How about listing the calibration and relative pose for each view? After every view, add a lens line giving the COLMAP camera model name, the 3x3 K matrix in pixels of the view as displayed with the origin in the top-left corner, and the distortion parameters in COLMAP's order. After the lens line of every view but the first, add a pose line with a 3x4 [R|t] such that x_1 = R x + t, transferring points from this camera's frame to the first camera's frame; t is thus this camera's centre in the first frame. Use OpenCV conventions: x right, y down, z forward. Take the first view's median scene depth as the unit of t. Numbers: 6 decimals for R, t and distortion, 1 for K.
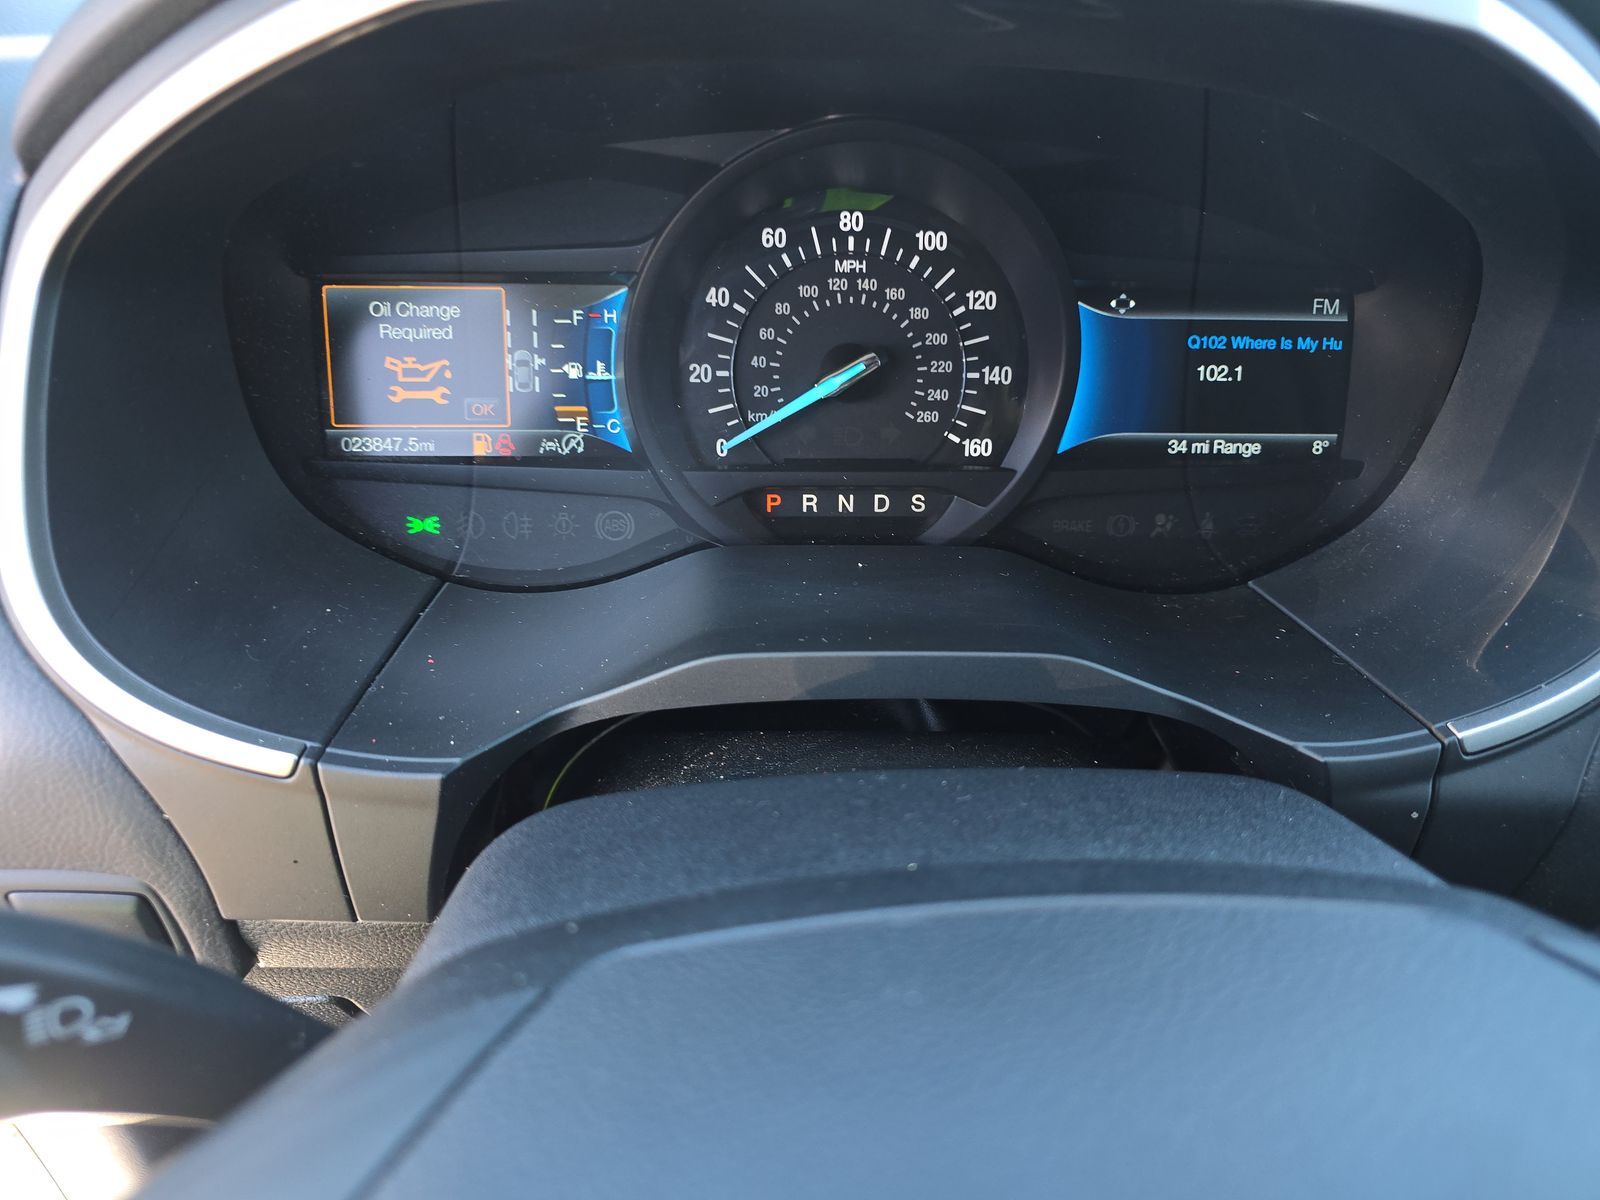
lens RADIAL K [[1070.0, 0, 804.1], [0, 1070.0, 589.2], [0, 0, 1]] dist [-0.005932, -0.003003]
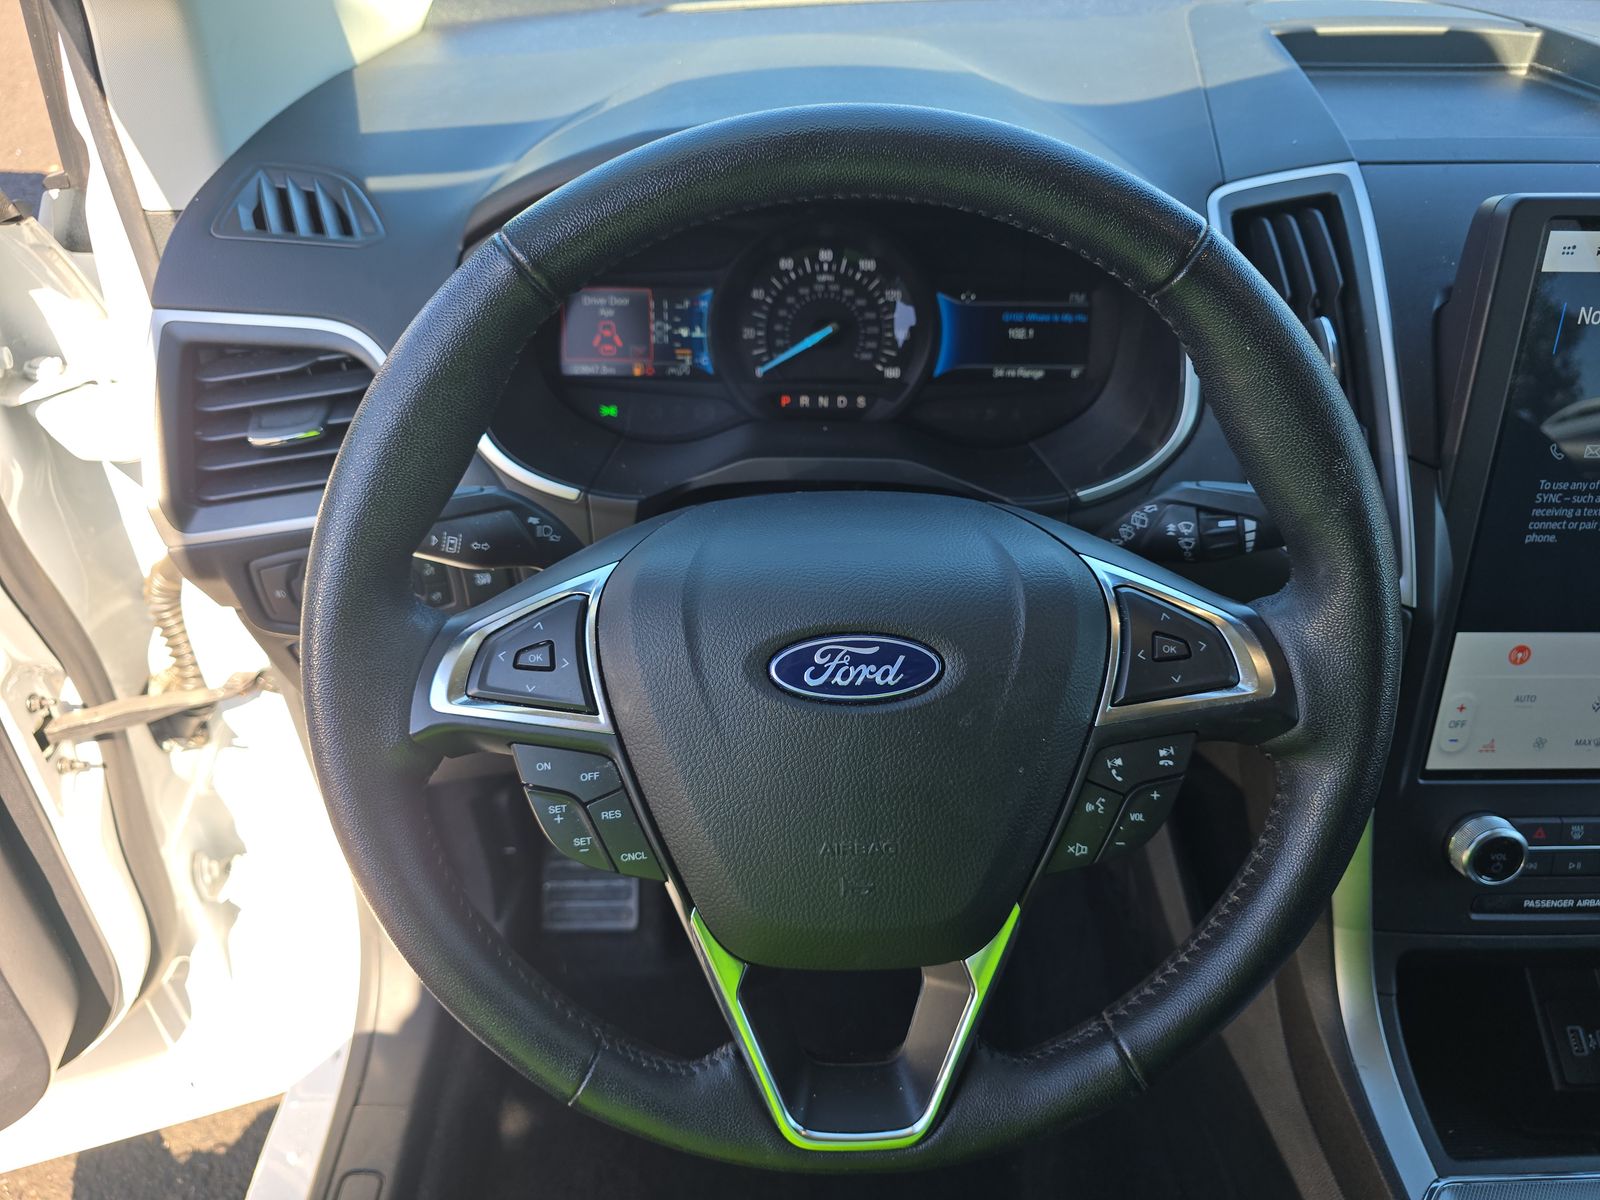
lens RADIAL K [[1070.0, 0, 799.5], [0, 1070.0, 611.6], [0, 0, 1]] dist [-0.005932, -0.003003]
pose [[0.998111, 0.016062, -0.059297, 0.120508], [-0.013196, 0.998740, 0.048417, 0.212295], [0.060000, -0.047543, 0.997066, -0.977454]]
